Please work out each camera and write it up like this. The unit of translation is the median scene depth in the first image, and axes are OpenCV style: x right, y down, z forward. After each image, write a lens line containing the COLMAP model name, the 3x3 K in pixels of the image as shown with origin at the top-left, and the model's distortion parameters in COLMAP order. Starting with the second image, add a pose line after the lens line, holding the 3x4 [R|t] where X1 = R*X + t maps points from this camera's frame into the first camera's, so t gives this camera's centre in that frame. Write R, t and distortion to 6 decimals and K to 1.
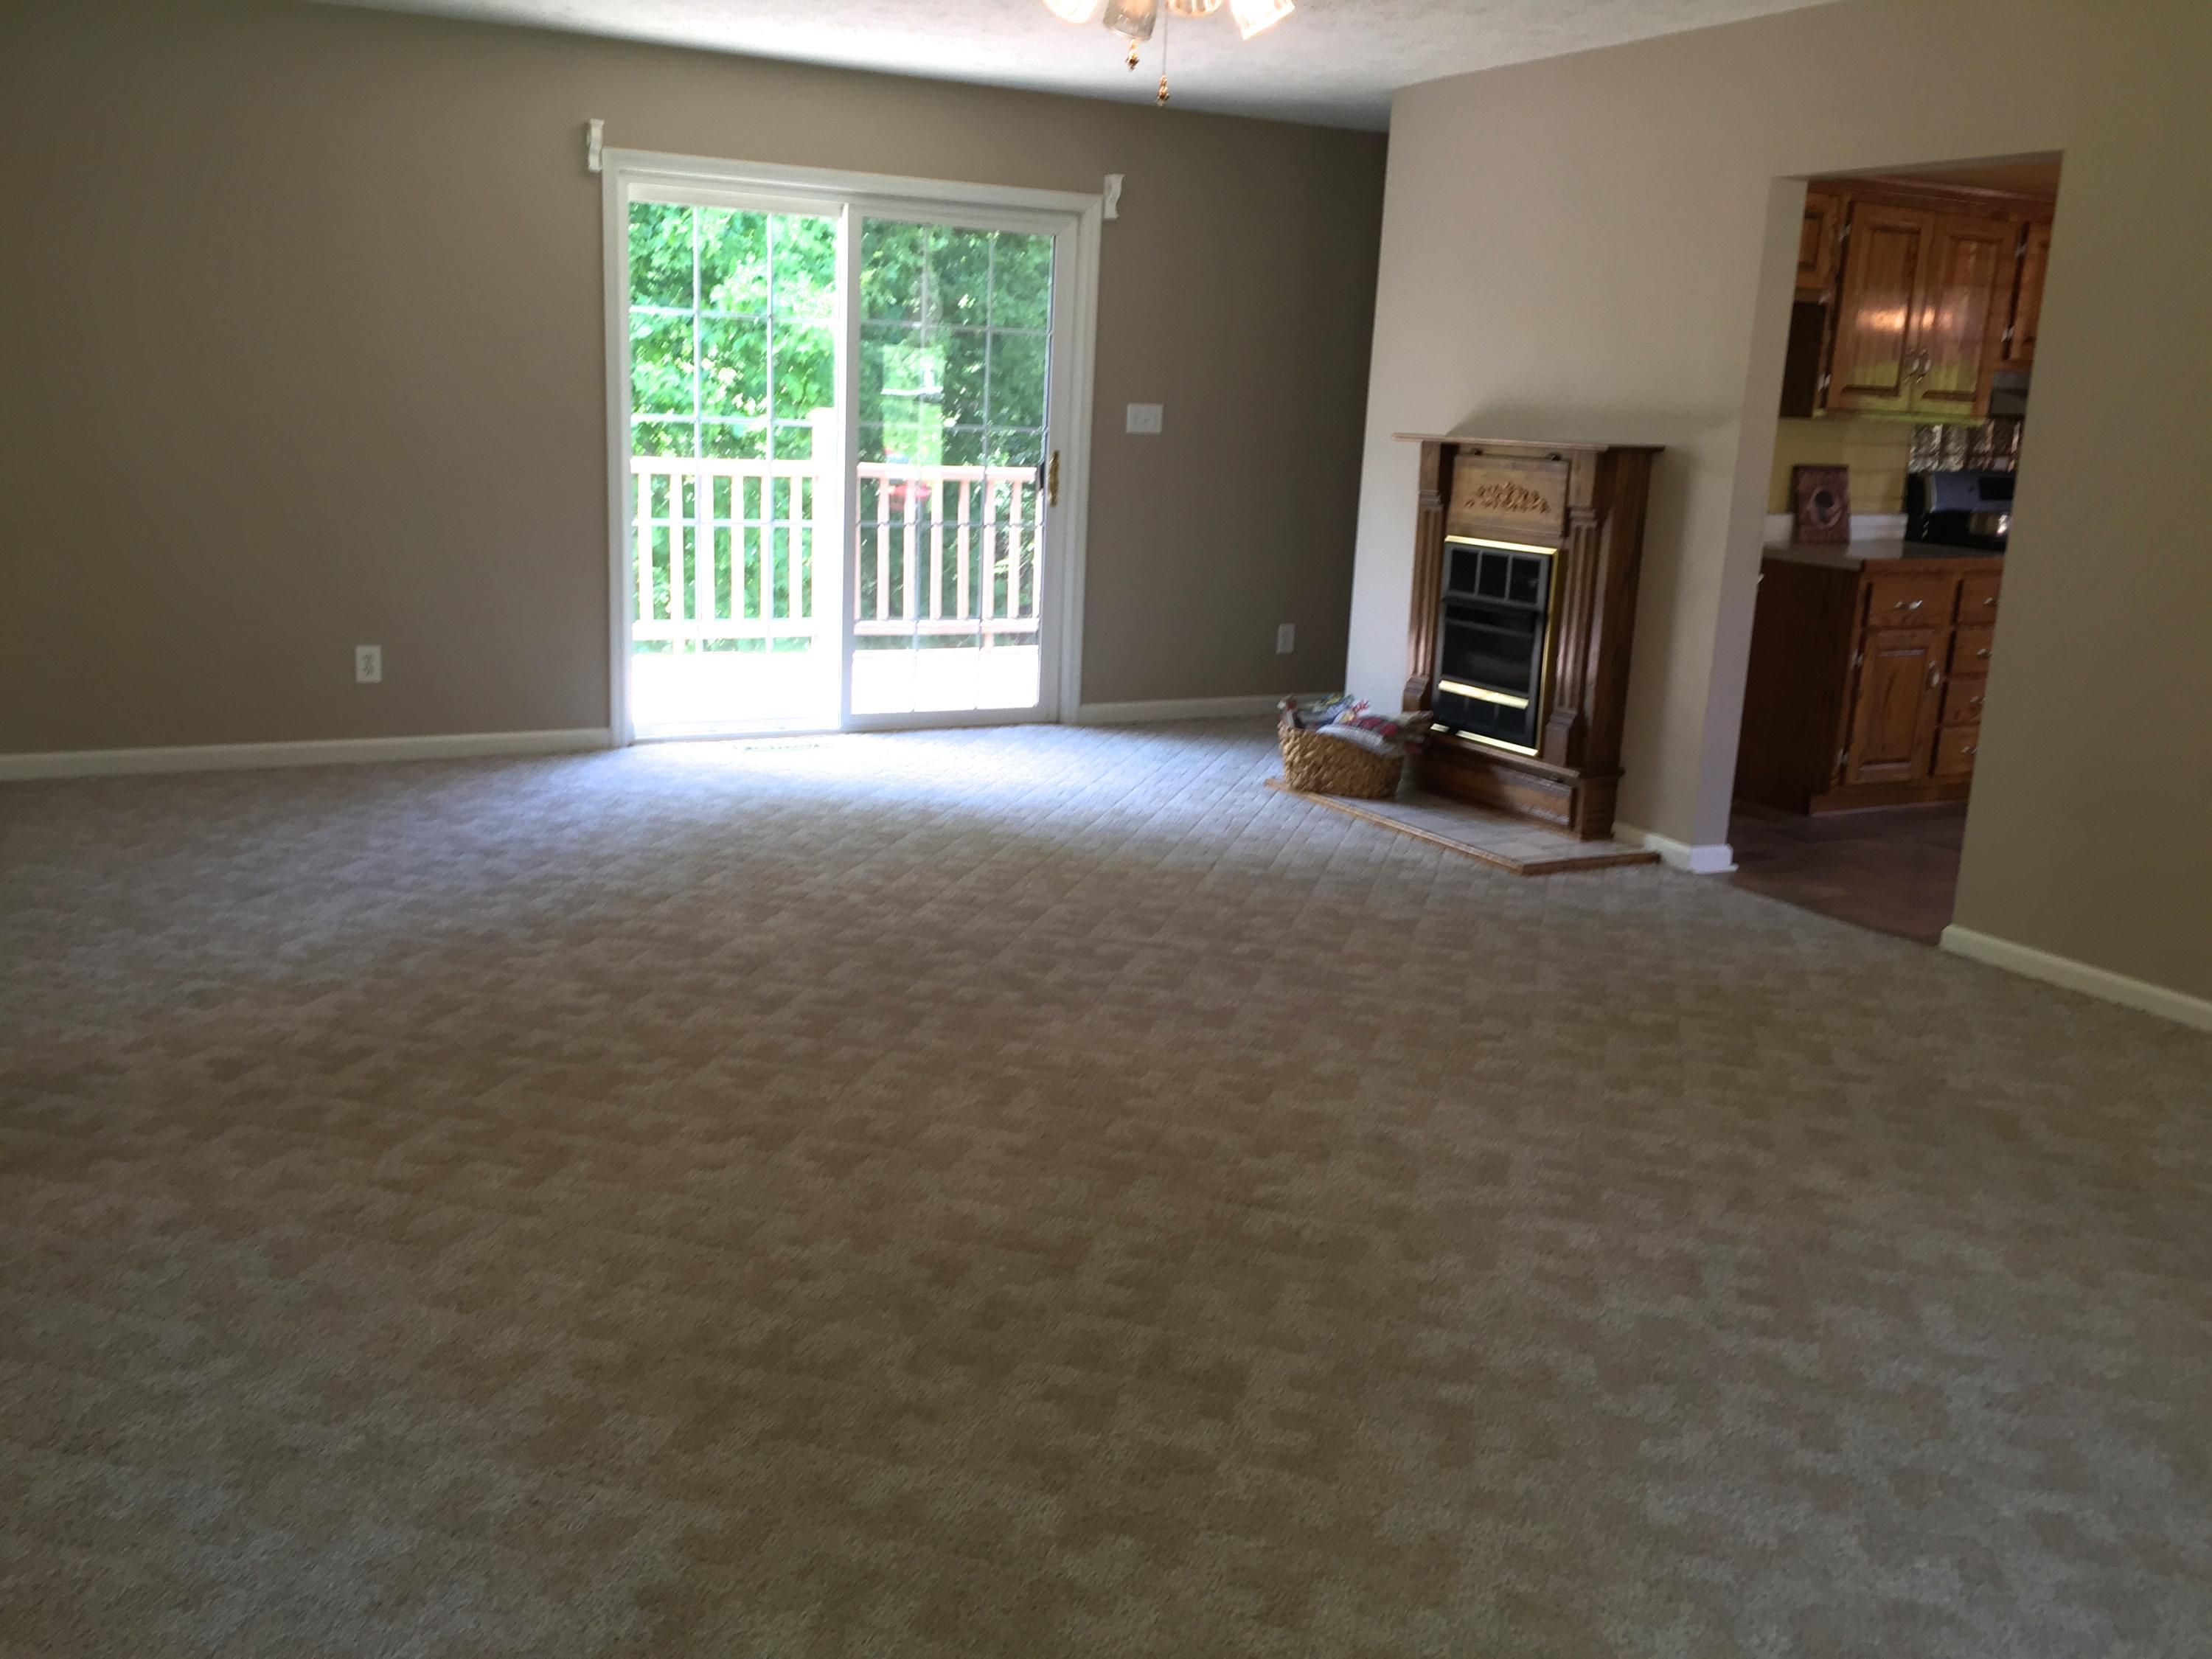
lens RADIAL K [[1910.7, 0, 1112.7], [0, 1910.7, 831.5], [0, 0, 1]] dist [0.073534, -0.119367]
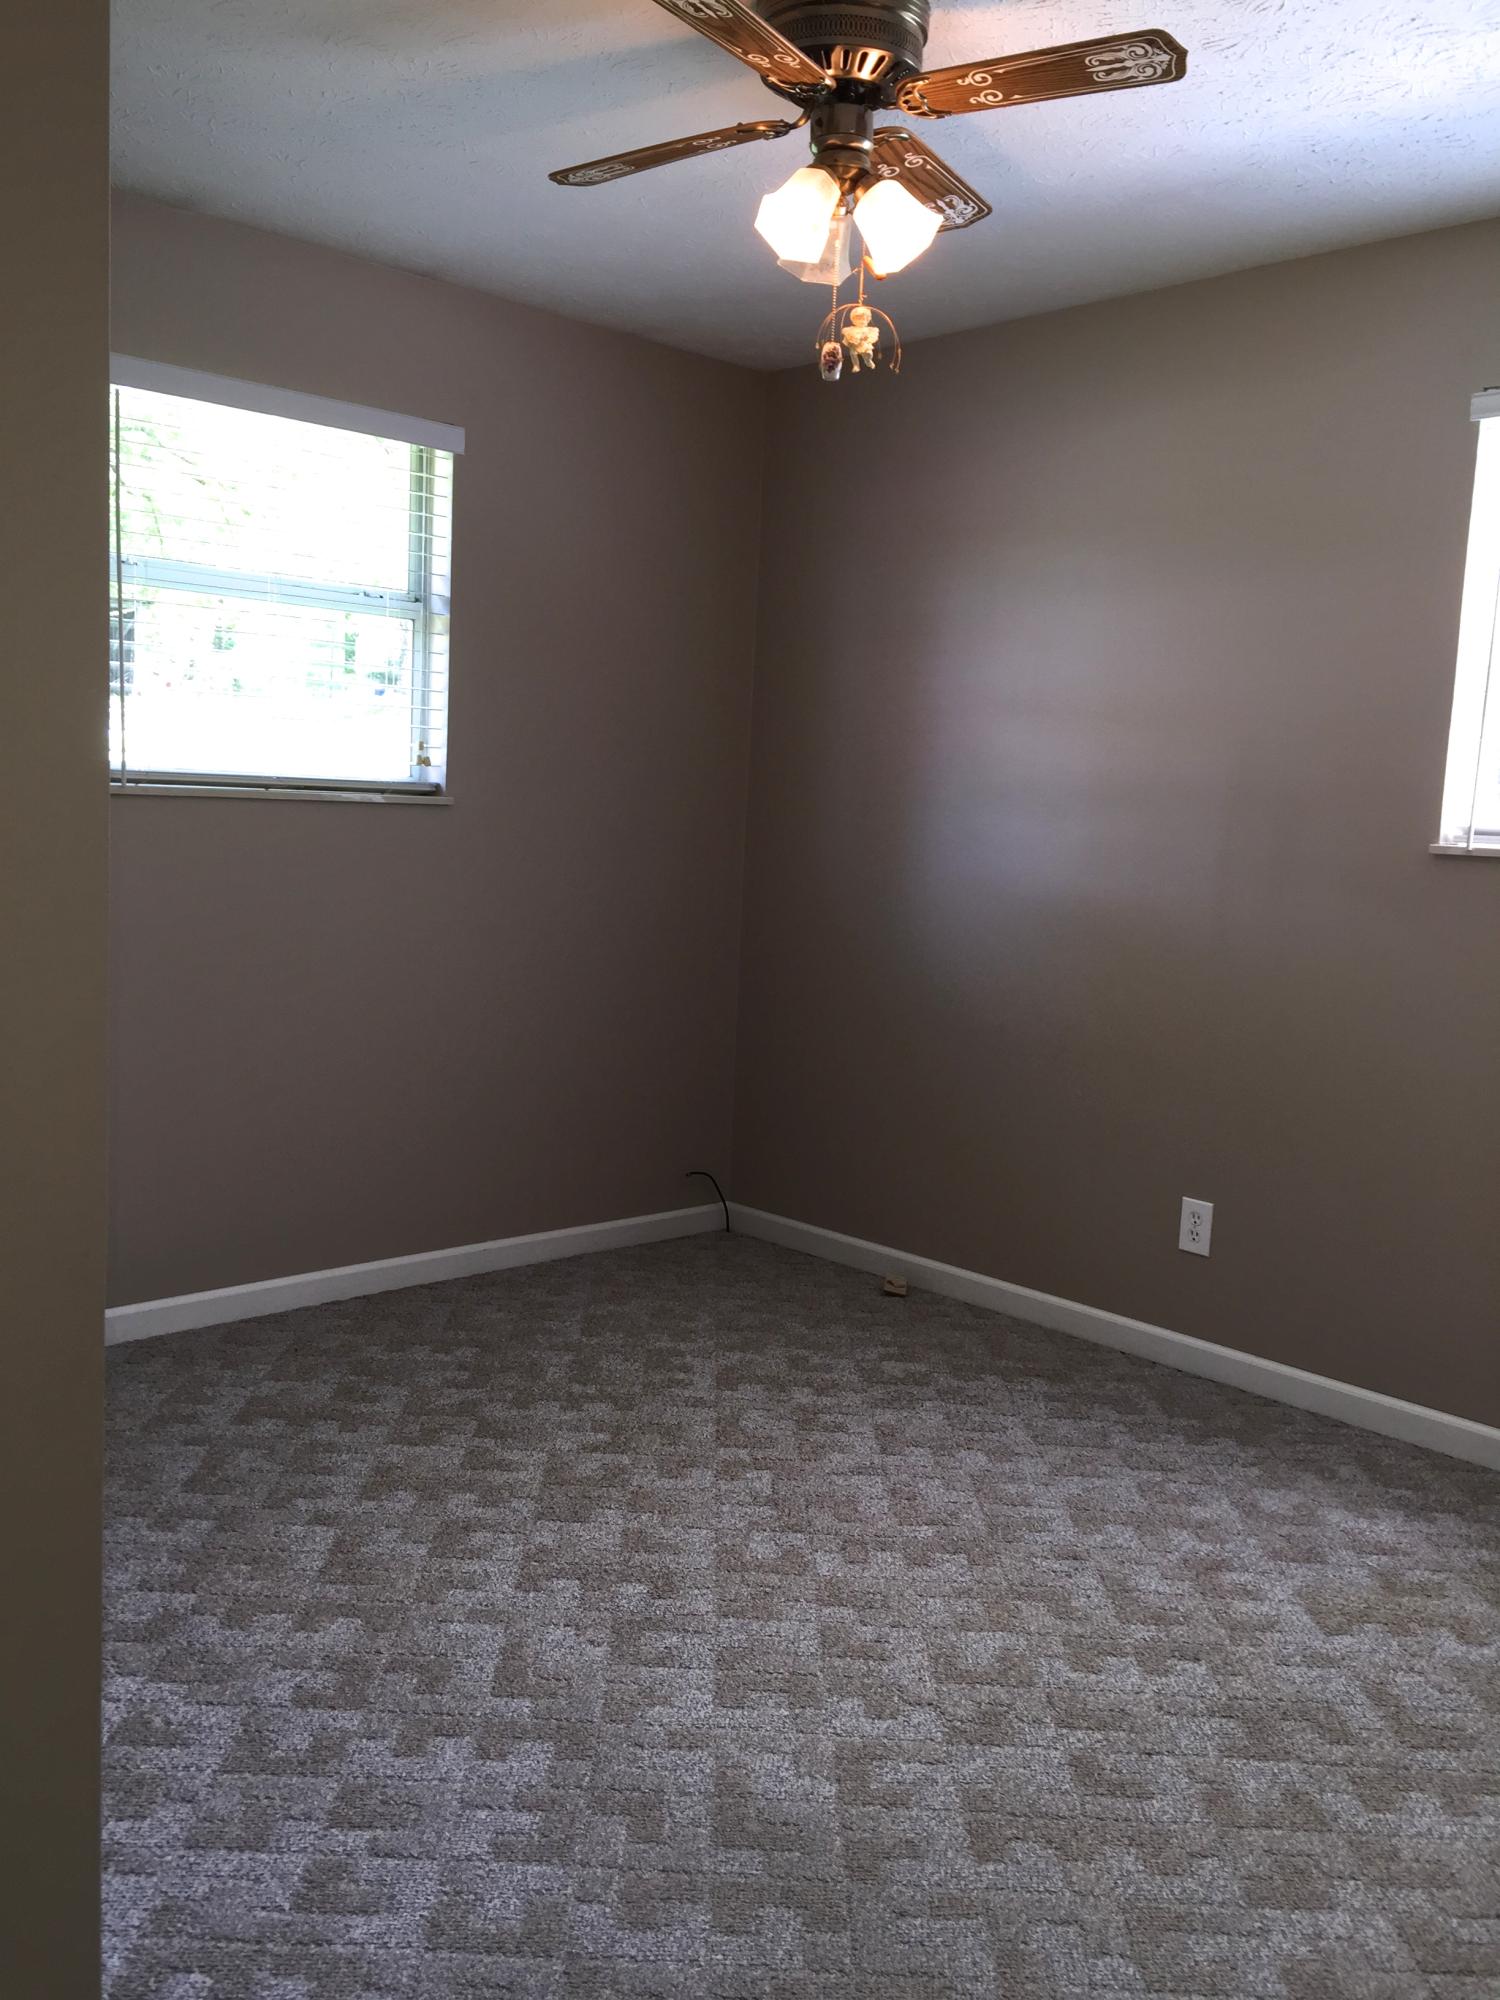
lens RADIAL K [[1727.6, 0, 739.1], [0, 1727.6, 979.5], [0, 0, 1]] dist [0.073534, -0.119367]
pose [[-0.967423, -0.051987, -0.247772, 0.080005], [-0.128046, 0.944756, 0.301729, -0.270750], [0.218398, 0.323625, -0.920635, 1.290363]]
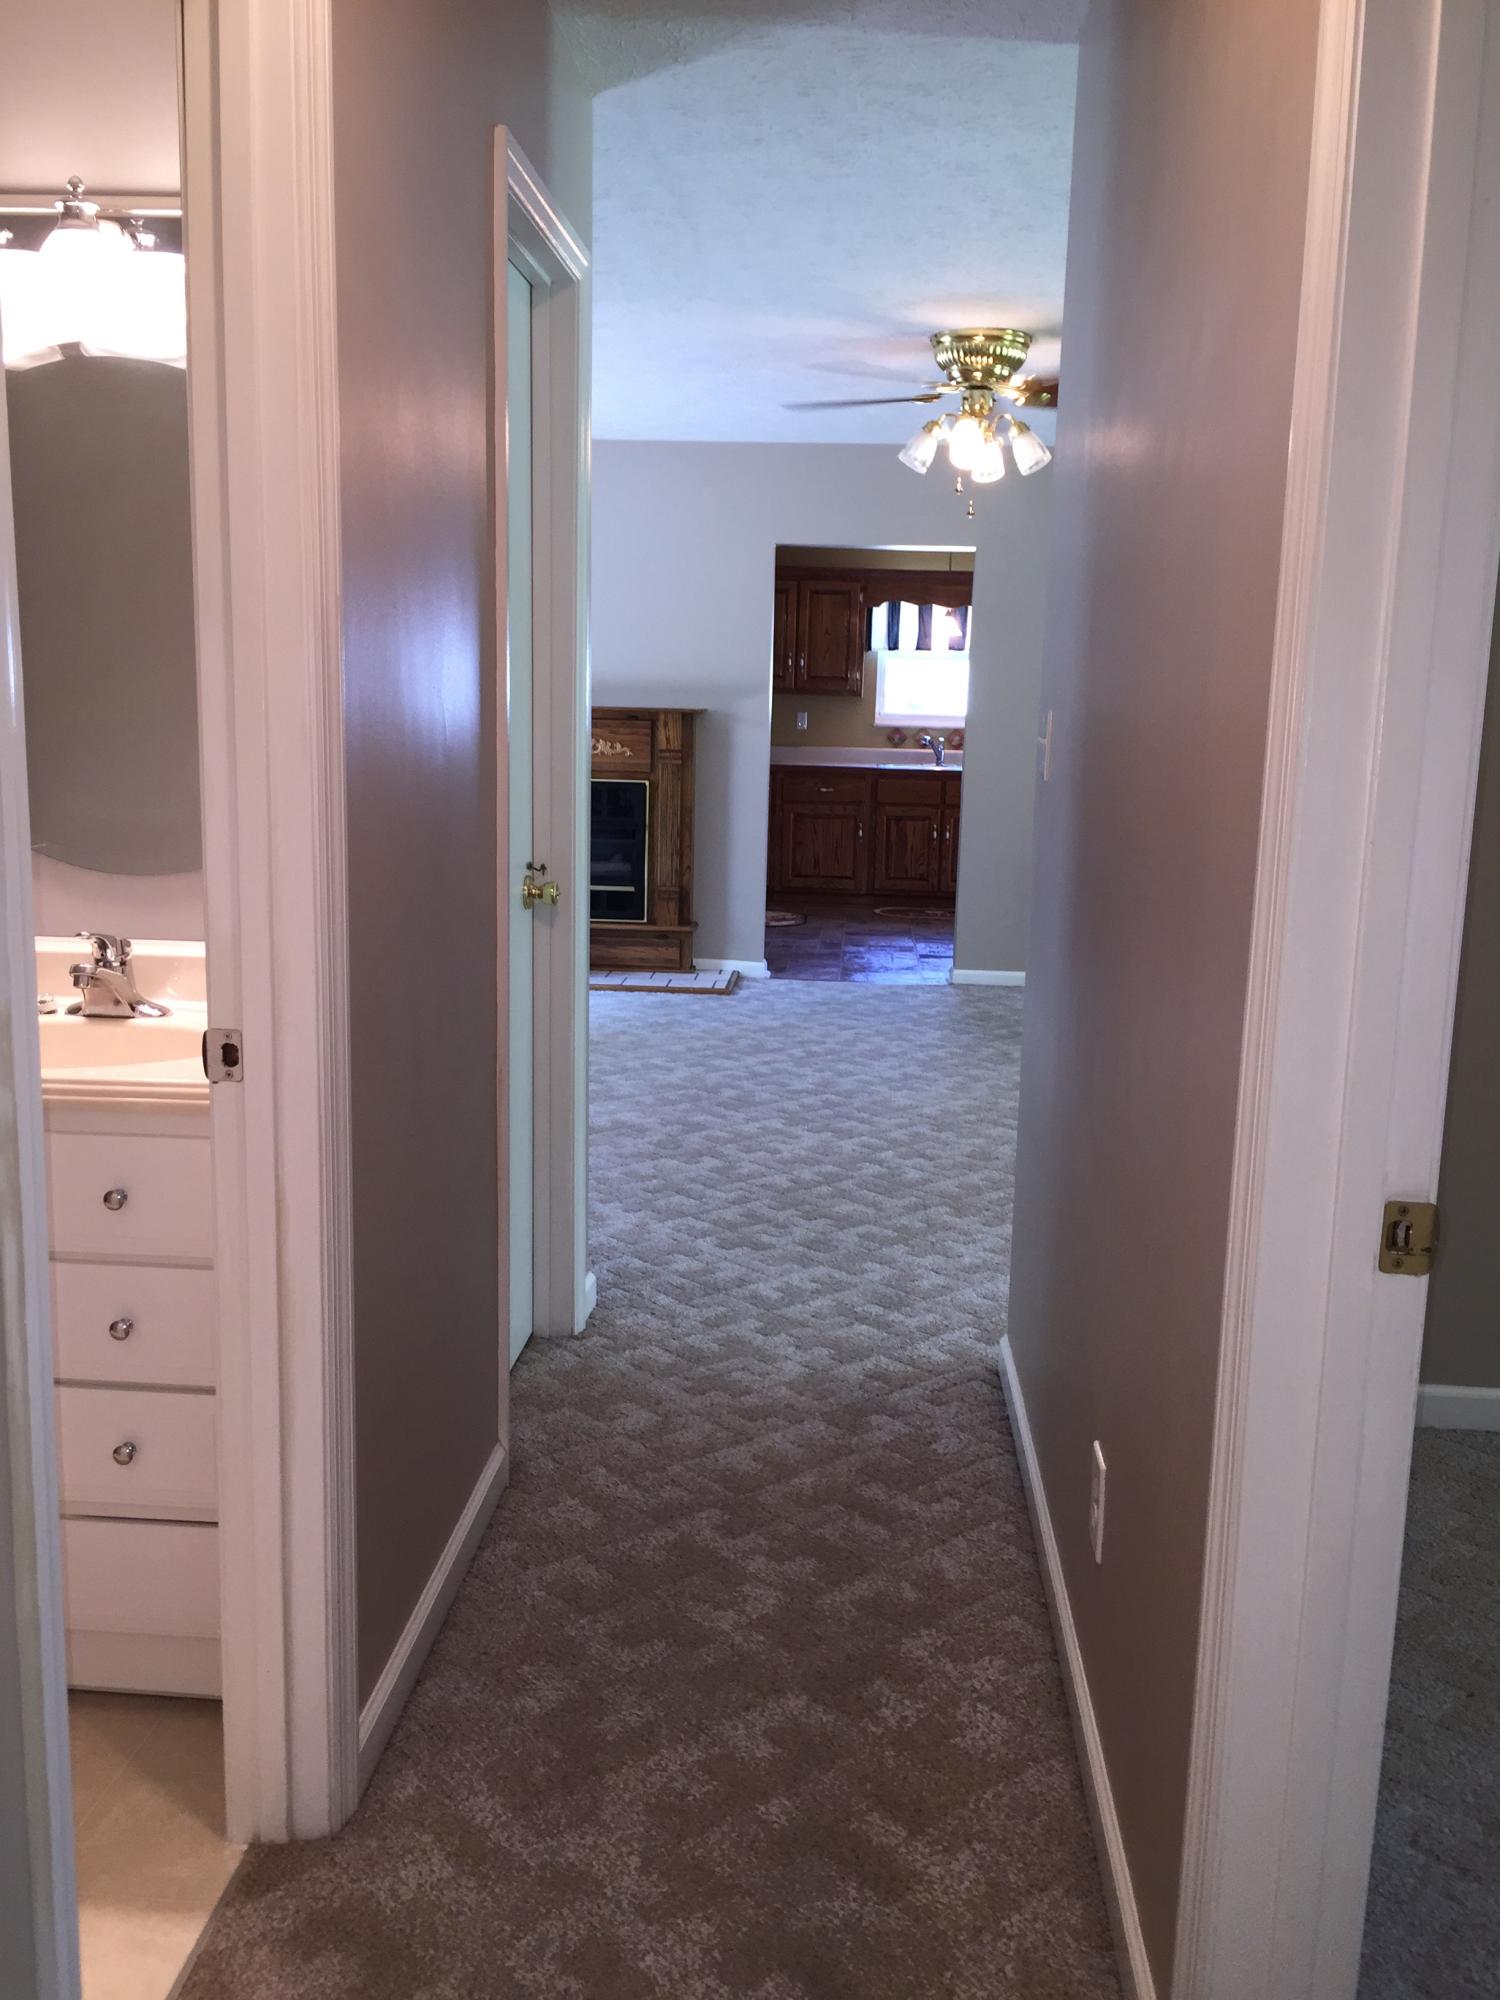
lens RADIAL K [[1727.6, 0, 762.5], [0, 1727.6, 988.4], [0, 0, 1]] dist [0.073534, -0.119367]
pose [[0.533181, -0.164982, 0.829758, -0.925301], [0.184406, 0.979881, 0.076336, -0.084096], [-0.825659, 0.112312, 0.552878, 0.242932]]
